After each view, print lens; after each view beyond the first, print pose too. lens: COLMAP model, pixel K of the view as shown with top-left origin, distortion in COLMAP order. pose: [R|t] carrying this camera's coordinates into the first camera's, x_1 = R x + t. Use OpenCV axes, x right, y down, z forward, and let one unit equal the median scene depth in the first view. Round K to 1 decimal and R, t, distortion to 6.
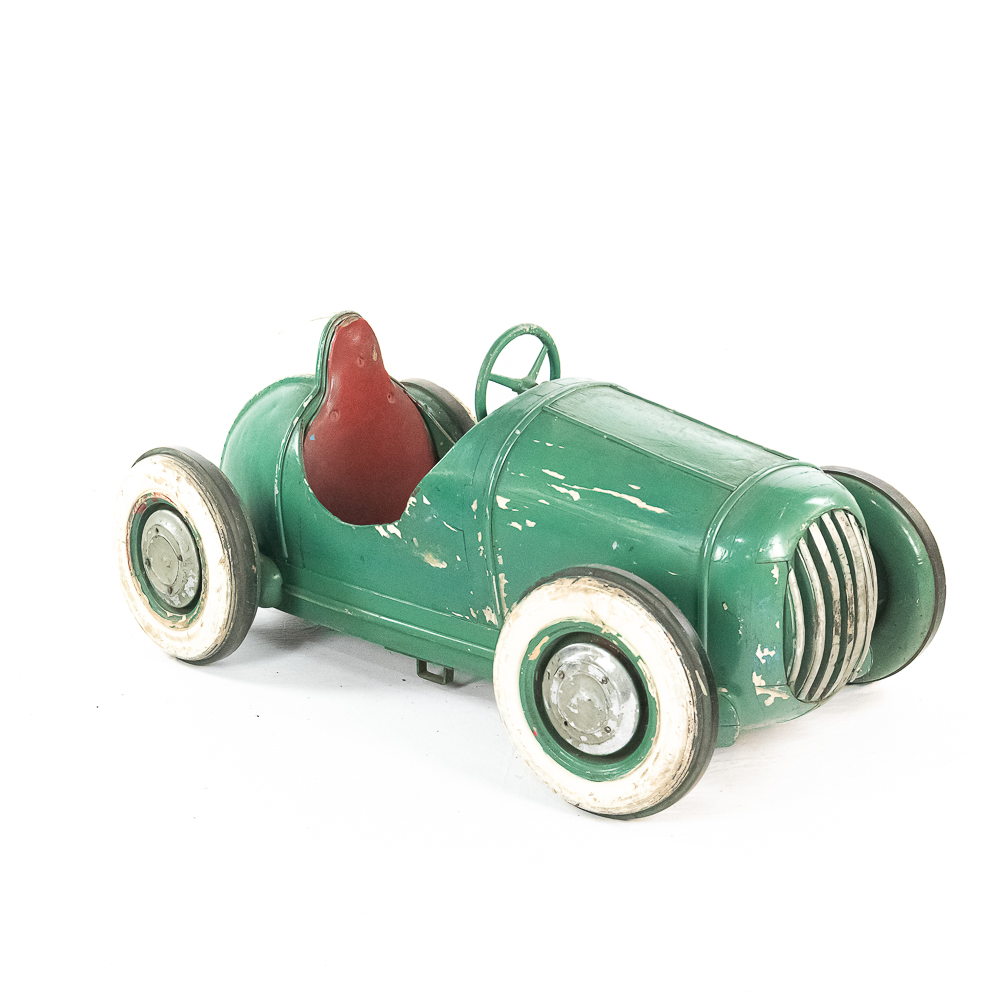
lens RADIAL K [[2469.7, 0, 499.3], [0, 2469.7, 500.4], [0, 0, 1]] dist [-0.113998, 0.000000]
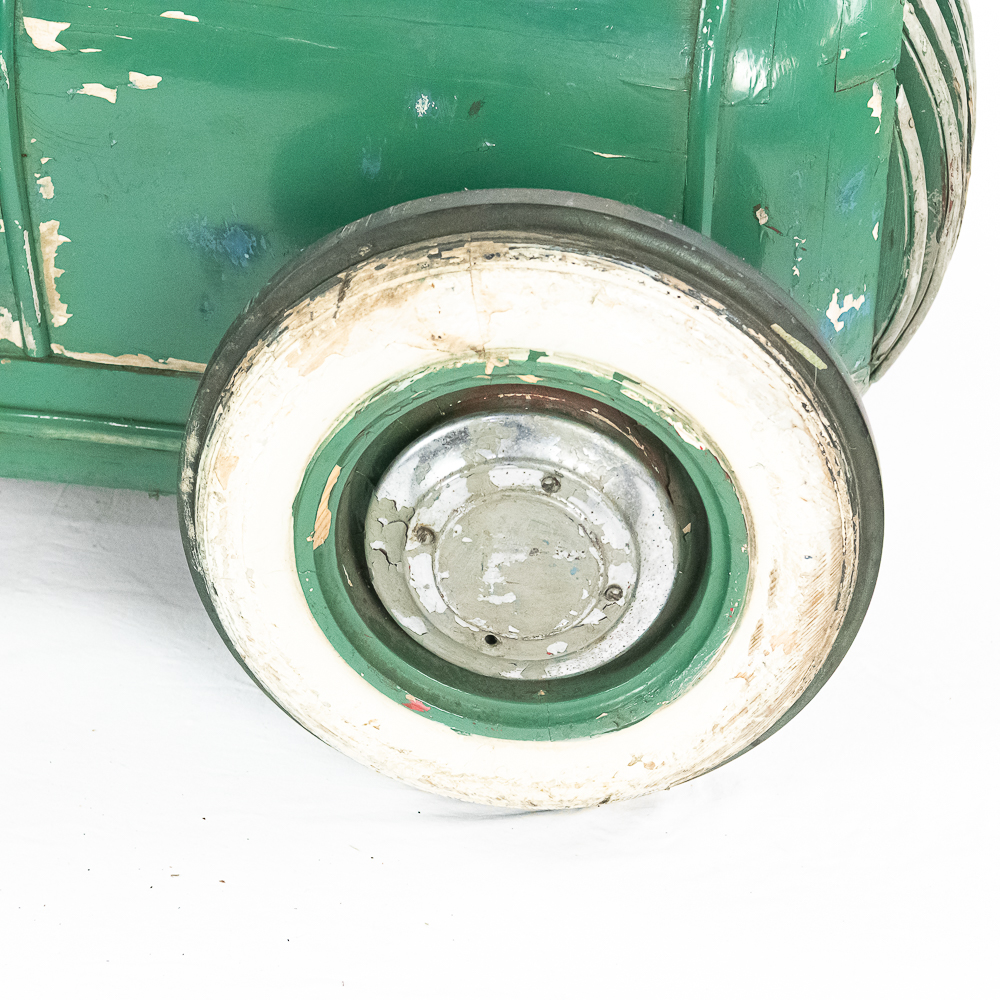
lens RADIAL K [[2896.8, 0, 496.0], [0, 2896.8, 502.3], [0, 0, 1]] dist [0.058583, 0.000000]
pose [[0.855744, -0.265239, 0.444242, -0.146667], [0.132315, 0.942240, 0.307696, -0.055742], [-0.500195, -0.204529, 0.841411, 0.598973]]
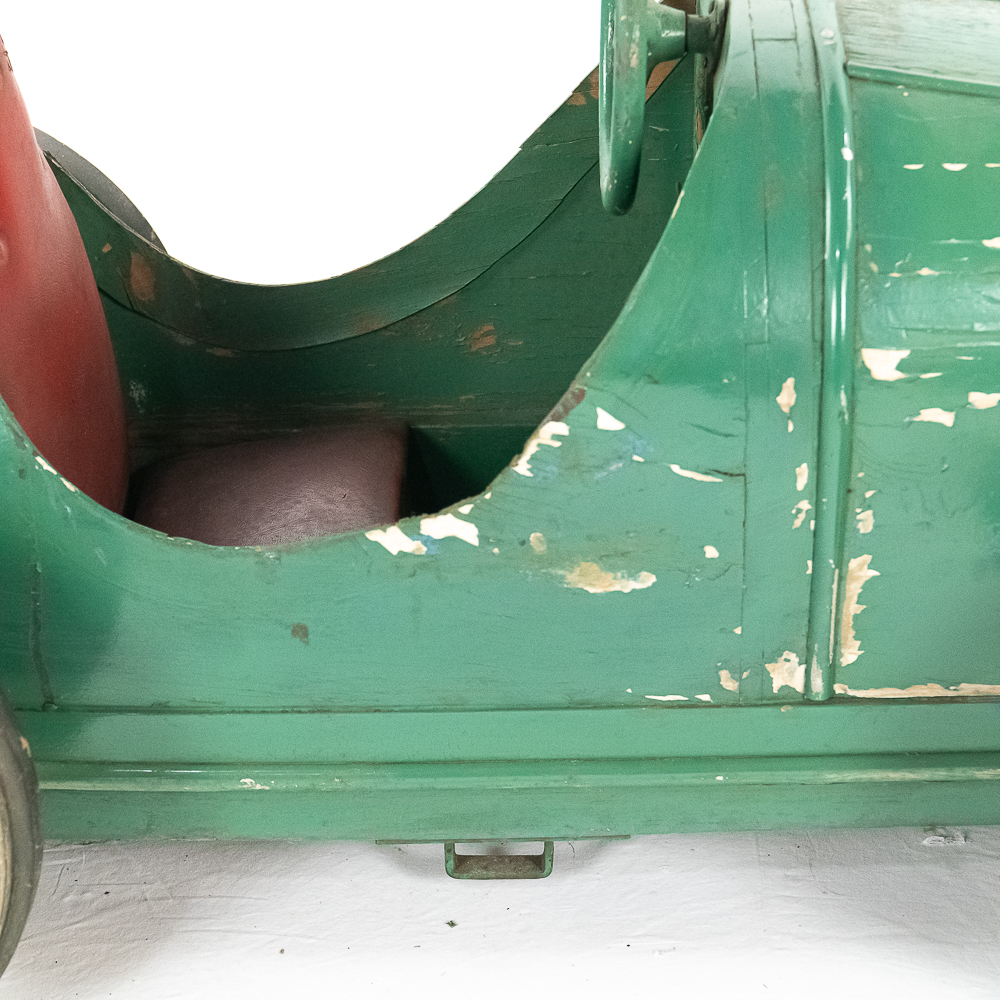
lens RADIAL K [[2896.8, 0, 493.3], [0, 2896.8, 532.0], [0, 0, 1]] dist [0.058583, 0.000000]
pose [[0.763741, -0.315844, 0.562976, -0.274807], [0.217179, 0.947007, 0.236668, -0.084353], [-0.607893, -0.058487, 0.791862, 0.708894]]
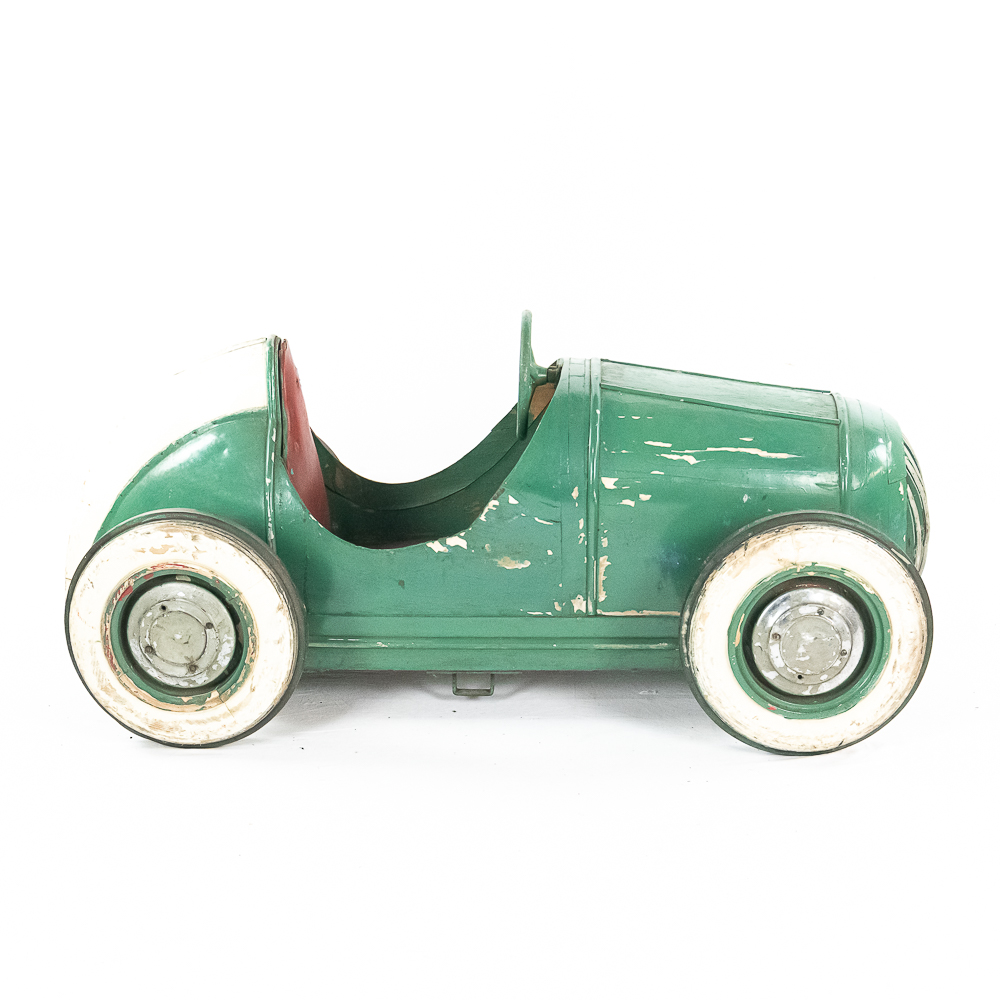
lens RADIAL K [[2595.3, 0, 500.5], [0, 2595.3, 500.2], [0, 0, 1]] dist [0.028155, 0.000000]
pose [[0.777629, -0.180595, 0.602228, -0.657559], [0.195103, 0.979887, 0.041919, -0.044331], [-0.597685, 0.084899, 0.797223, 0.197403]]
